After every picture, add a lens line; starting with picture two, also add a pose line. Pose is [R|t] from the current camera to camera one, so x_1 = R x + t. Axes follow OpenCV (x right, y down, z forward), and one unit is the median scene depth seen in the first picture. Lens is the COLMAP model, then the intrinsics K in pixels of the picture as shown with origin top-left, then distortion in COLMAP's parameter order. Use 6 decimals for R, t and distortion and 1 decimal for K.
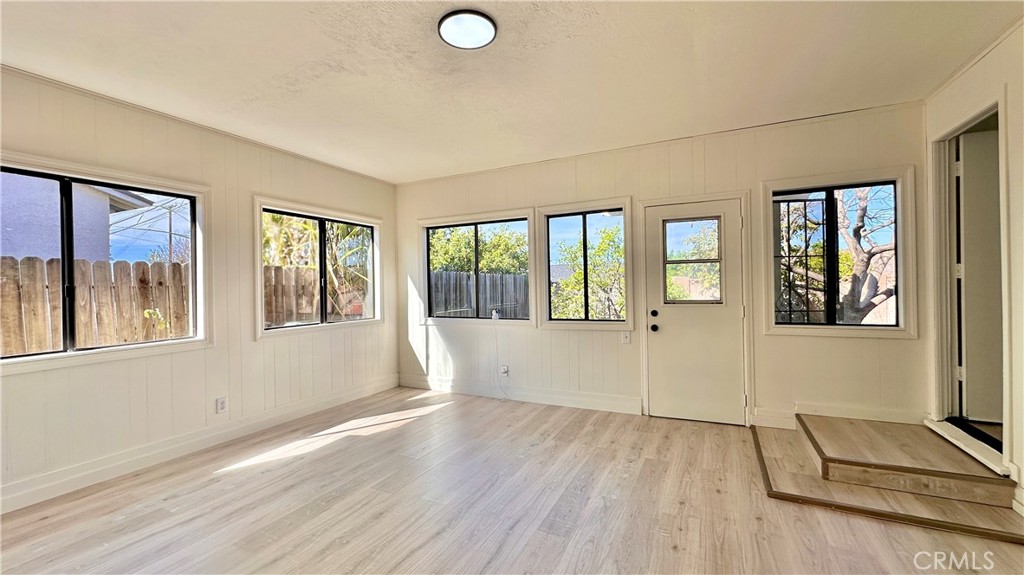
lens RADIAL K [[408.2, 0, 511.3], [0, 408.2, 286.9], [0, 0, 1]] dist [-0.002397, 0.000085]
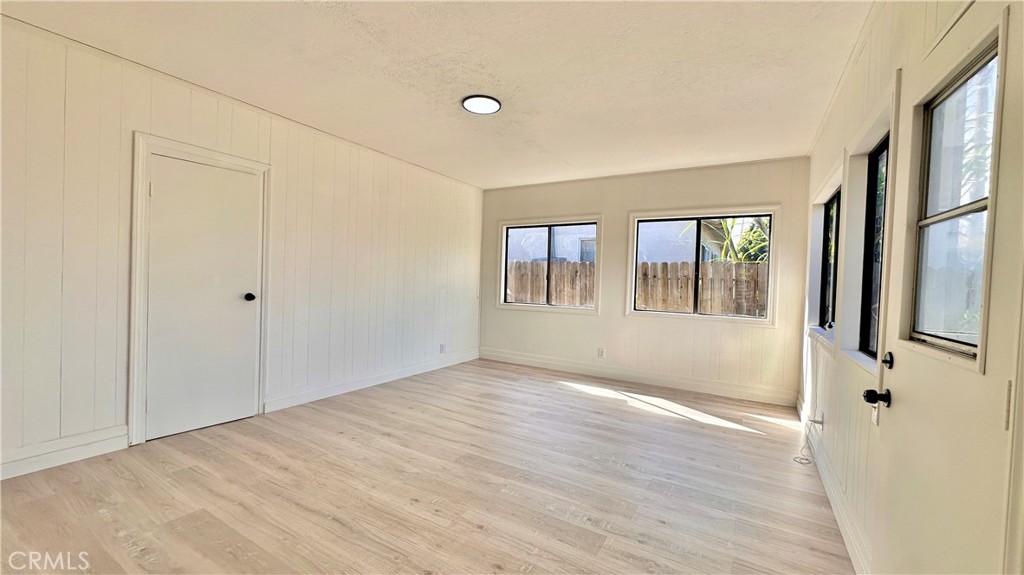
lens RADIAL K [[408.2, 0, 511.3], [0, 408.2, 286.9], [0, 0, 1]] dist [-0.002397, 0.000085]
pose [[-0.081754, 0.033037, -0.996105, 0.928351], [-0.033383, 0.998799, 0.035866, -0.008123], [0.996093, 0.036185, -0.080553, 0.823958]]
